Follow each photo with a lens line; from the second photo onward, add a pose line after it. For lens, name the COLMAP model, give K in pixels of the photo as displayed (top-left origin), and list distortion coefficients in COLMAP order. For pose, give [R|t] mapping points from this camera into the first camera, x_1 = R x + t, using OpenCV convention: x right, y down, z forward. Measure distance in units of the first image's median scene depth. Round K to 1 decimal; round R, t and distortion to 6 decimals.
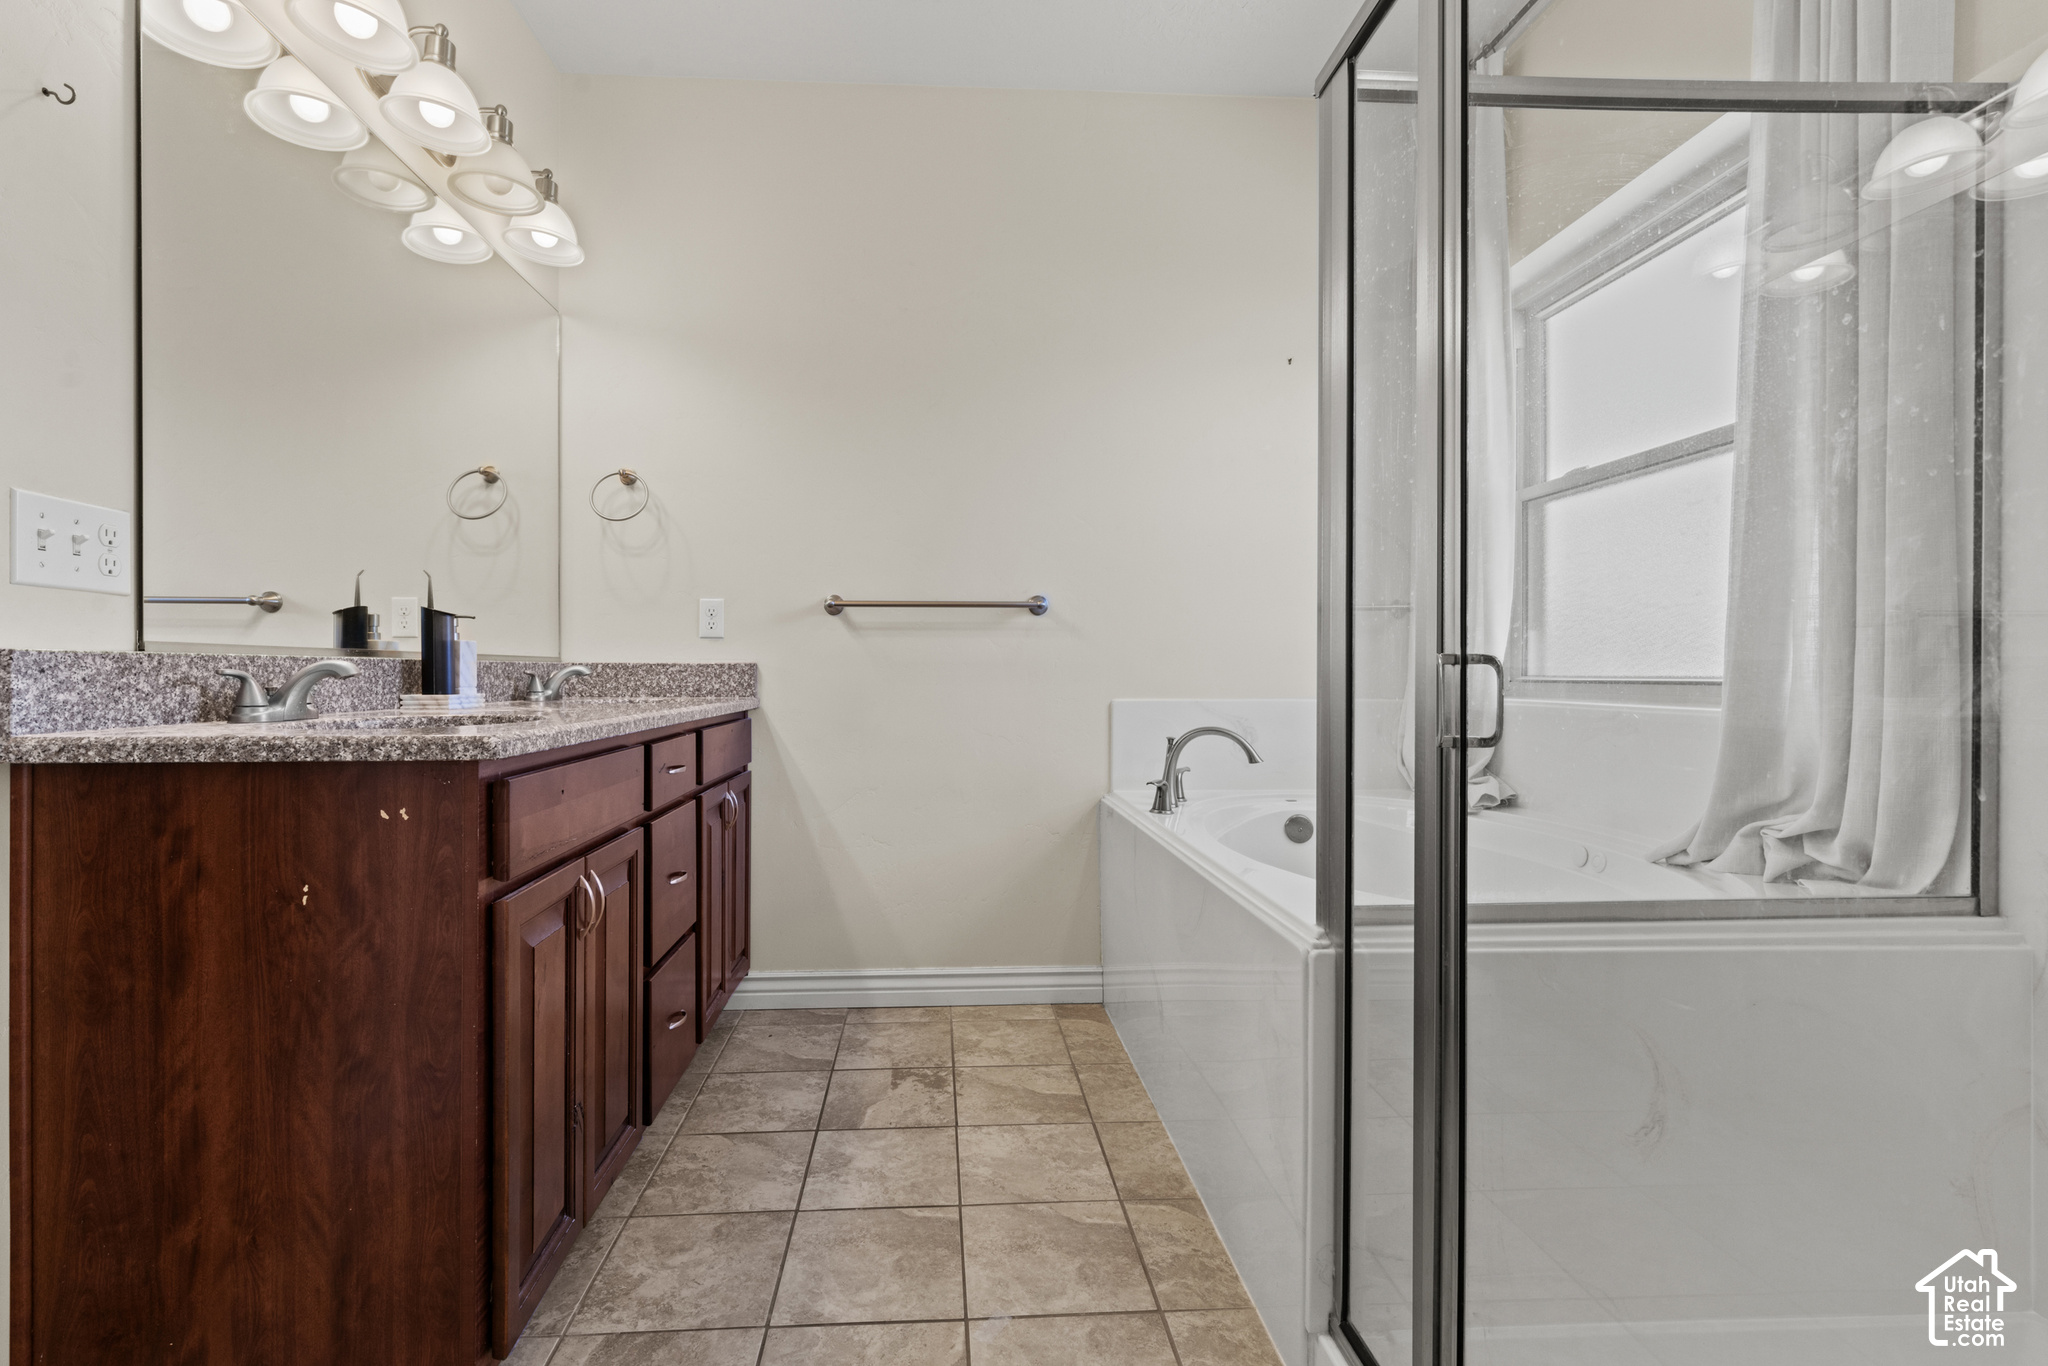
lens RADIAL K [[968.3, 0, 1014.6], [0, 968.3, 675.4], [0, 0, 1]] dist [0.002216, 0.000097]
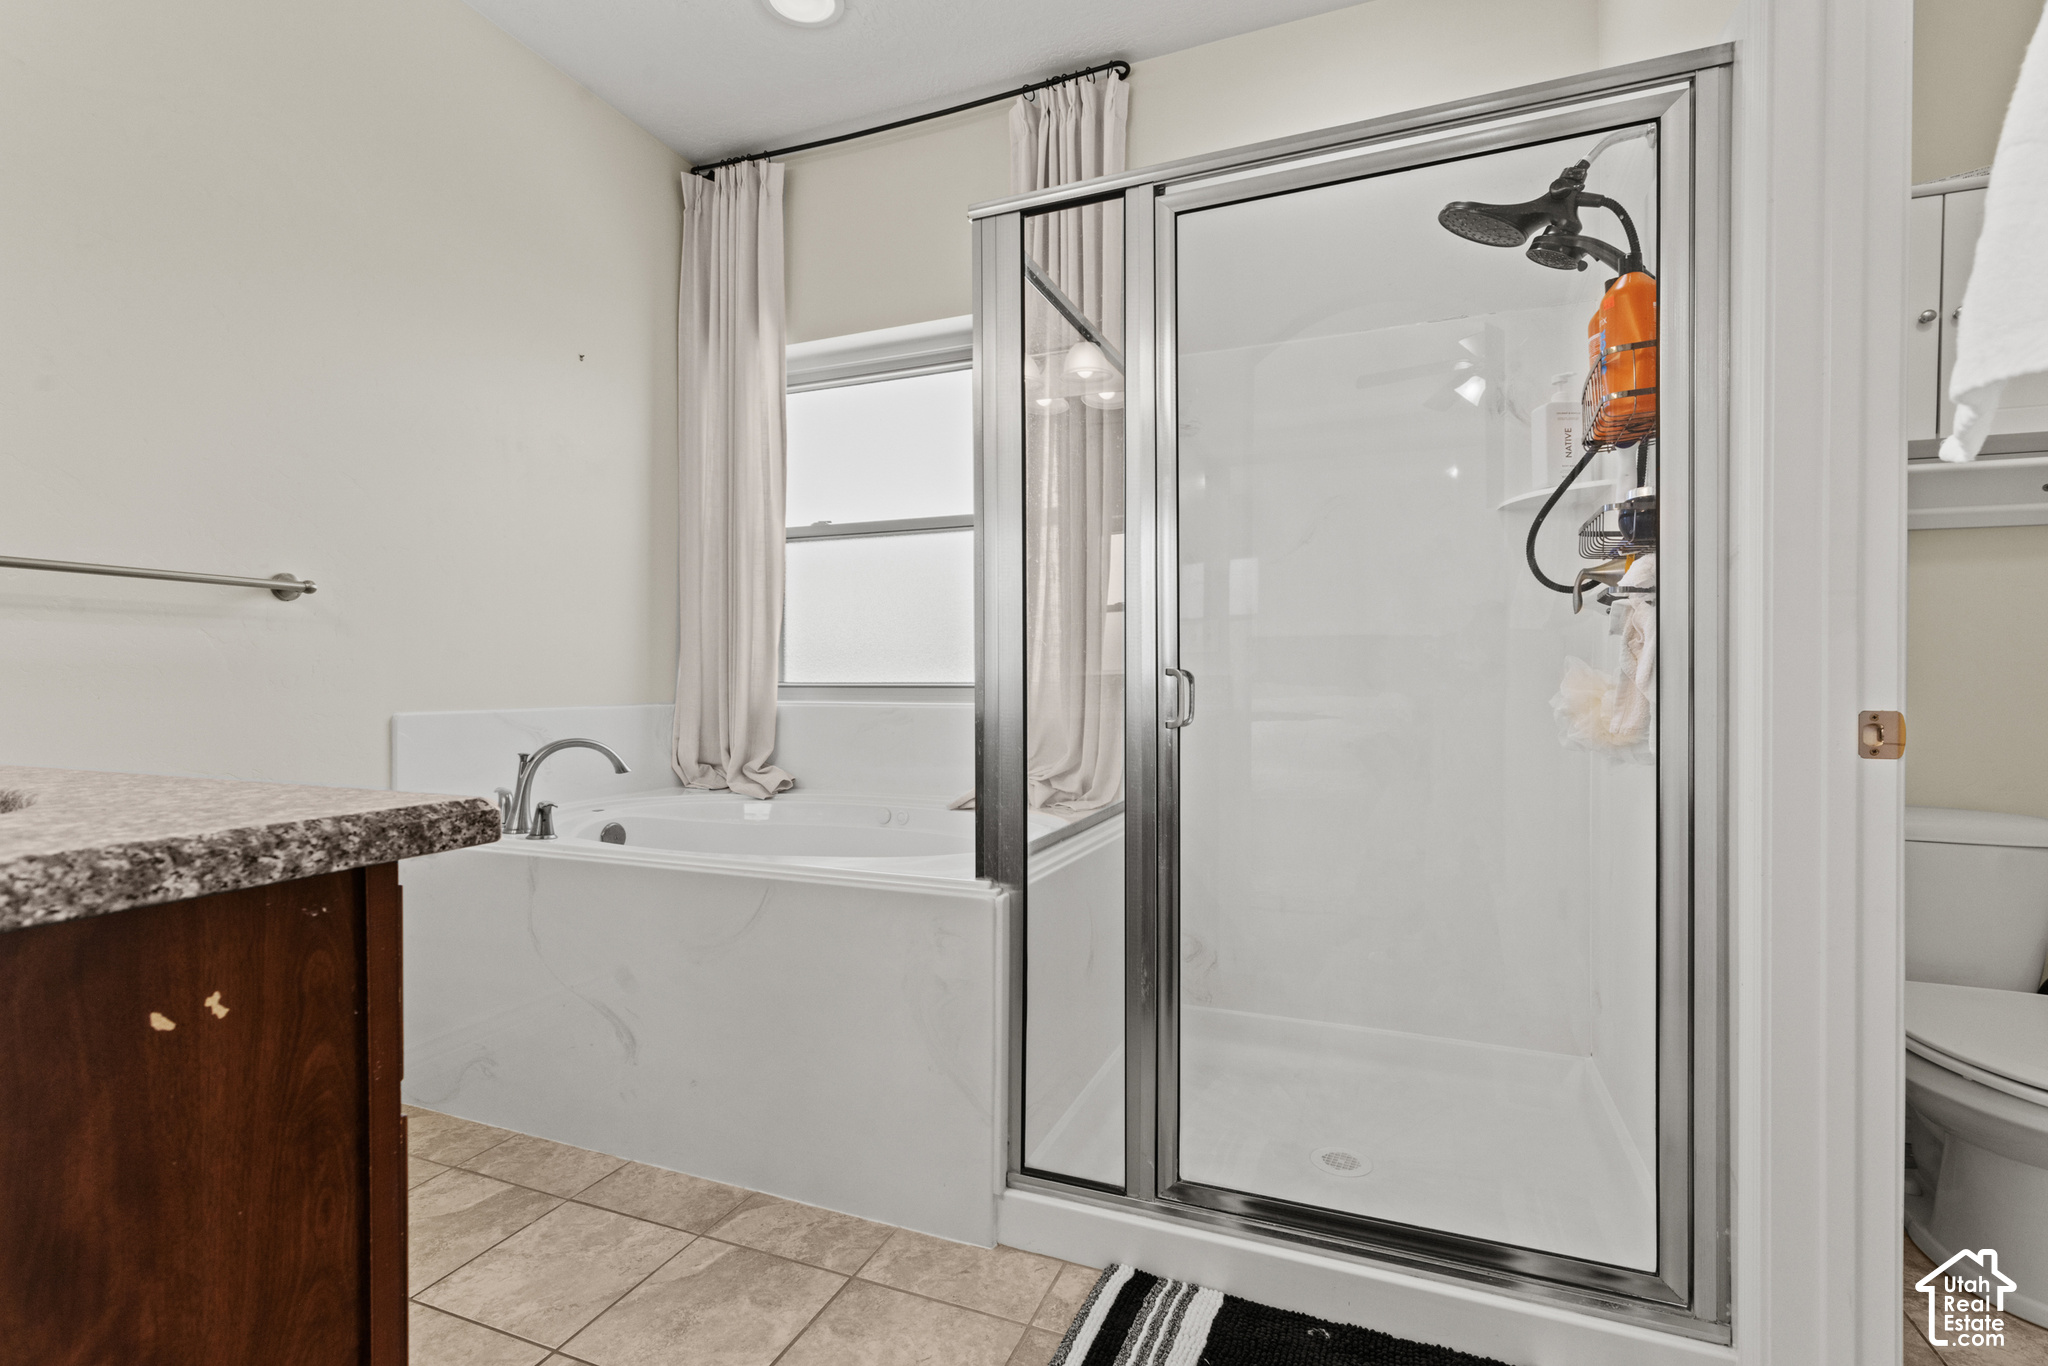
lens RADIAL K [[911.2, 0, 1028.4], [0, 911.2, 685.5], [0, 0, 1]] dist [0.000426, 0.000523]
pose [[0.428827, -0.006397, 0.903364, -0.657072], [0.003151, 0.999979, 0.005586, -0.001503], [-0.903381, 0.000452, 0.428838, 0.385623]]
